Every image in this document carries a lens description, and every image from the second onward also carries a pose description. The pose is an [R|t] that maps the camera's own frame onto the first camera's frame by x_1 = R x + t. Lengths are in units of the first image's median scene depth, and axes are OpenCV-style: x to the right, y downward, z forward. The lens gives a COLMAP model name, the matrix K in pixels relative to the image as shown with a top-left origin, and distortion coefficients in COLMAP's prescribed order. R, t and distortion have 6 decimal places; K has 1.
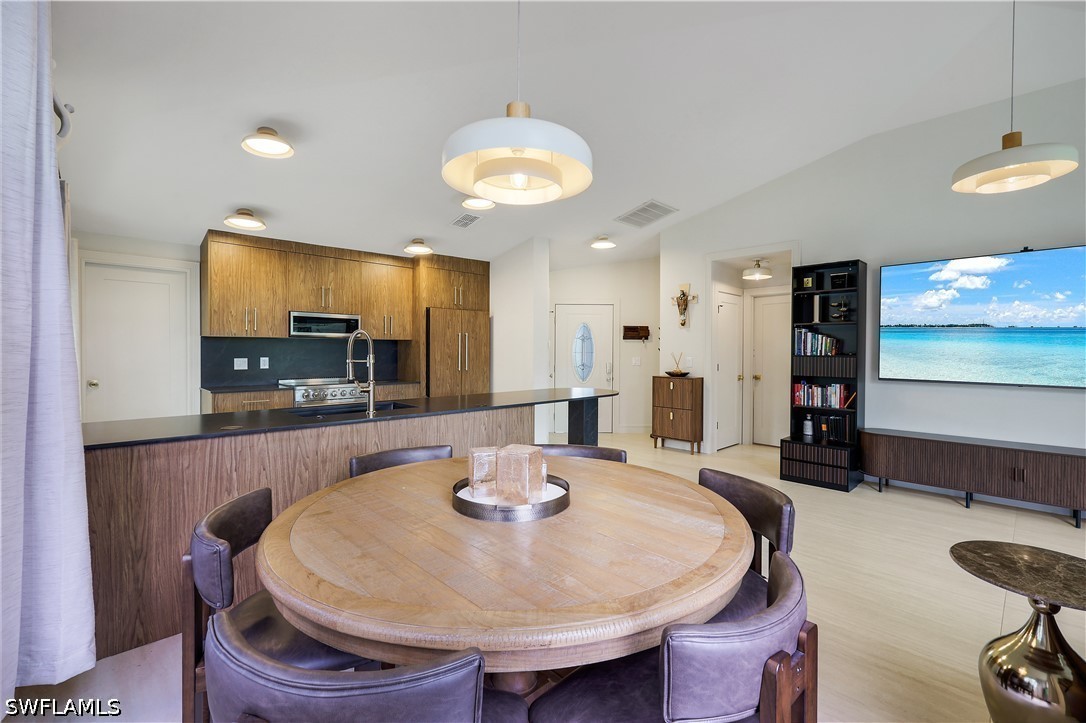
lens RADIAL K [[477.3, 0, 542.0], [0, 477.3, 356.0], [0, 0, 1]] dist [0.002842, 0.000626]
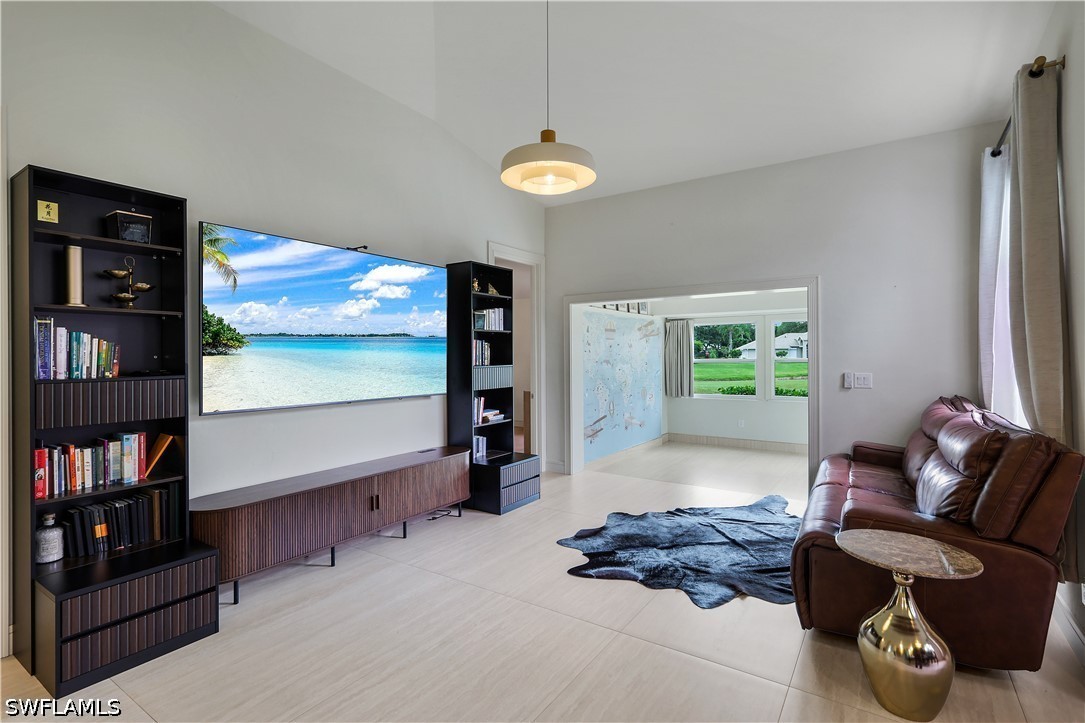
lens RADIAL K [[517.2, 0, 539.9], [0, 517.2, 356.7], [0, 0, 1]] dist [0.000427, -0.000327]
pose [[-0.217101, -0.004520, 0.976139, -0.000222], [0.019326, 0.999773, 0.008928, -0.018206], [-0.975958, 0.020803, -0.216964, 0.683263]]
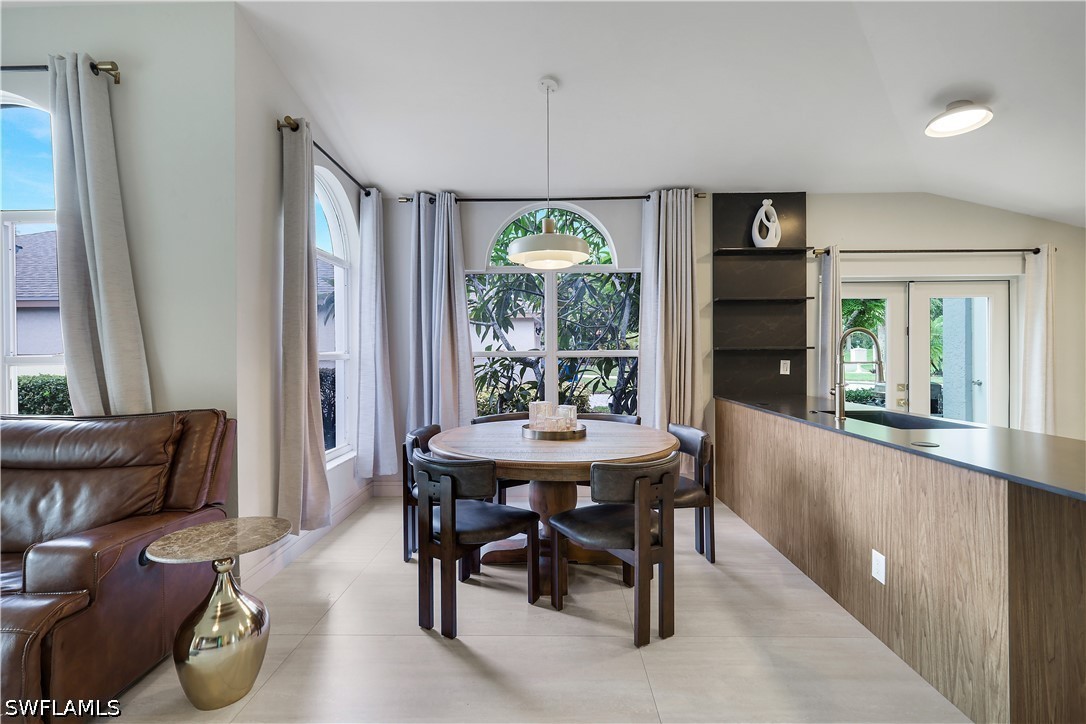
lens RADIAL K [[477.3, 0, 542.0], [0, 477.3, 356.5], [0, 0, 1]] dist [0.002842, 0.000626]
pose [[-0.703405, 0.001975, -0.710786, 0.423795], [-0.007572, 0.999919, 0.010272, -0.003312], [0.710748, 0.012607, -0.703333, 0.755870]]
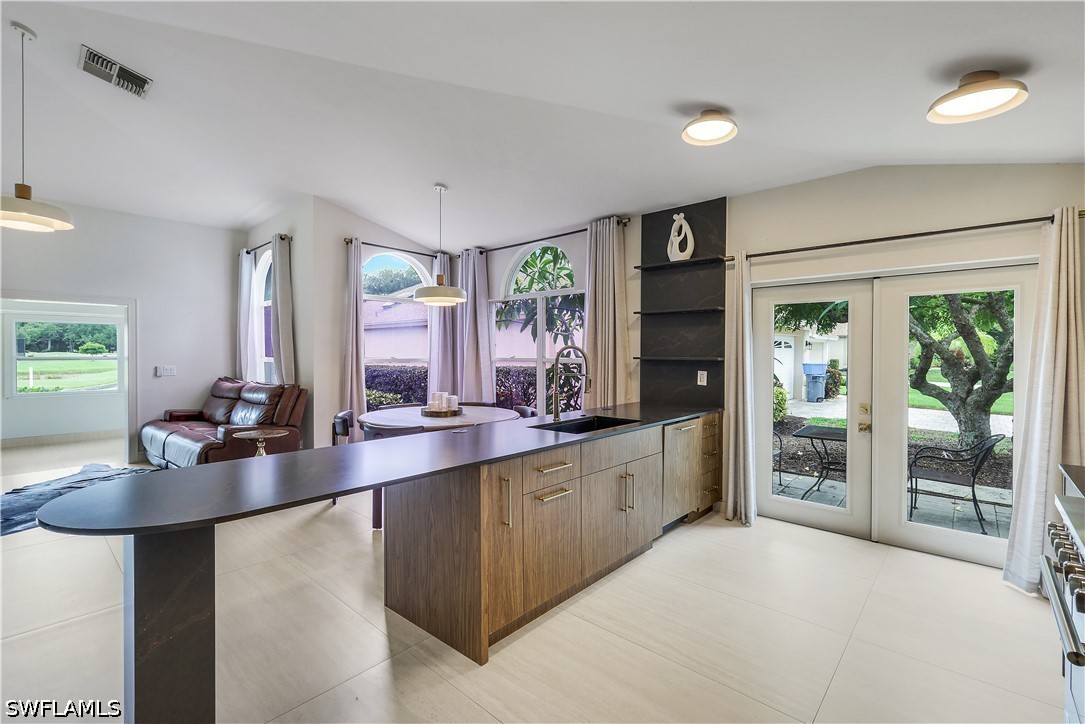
lens RADIAL K [[472.8, 0, 542.5], [0, 472.8, 362.0], [0, 0, 1]] dist [-0.001305, -0.000217]
pose [[-0.996805, -0.008008, -0.079475, -0.140904], [-0.010421, 0.999496, 0.029996, -0.029449], [0.079195, 0.030728, -0.996385, 1.279170]]
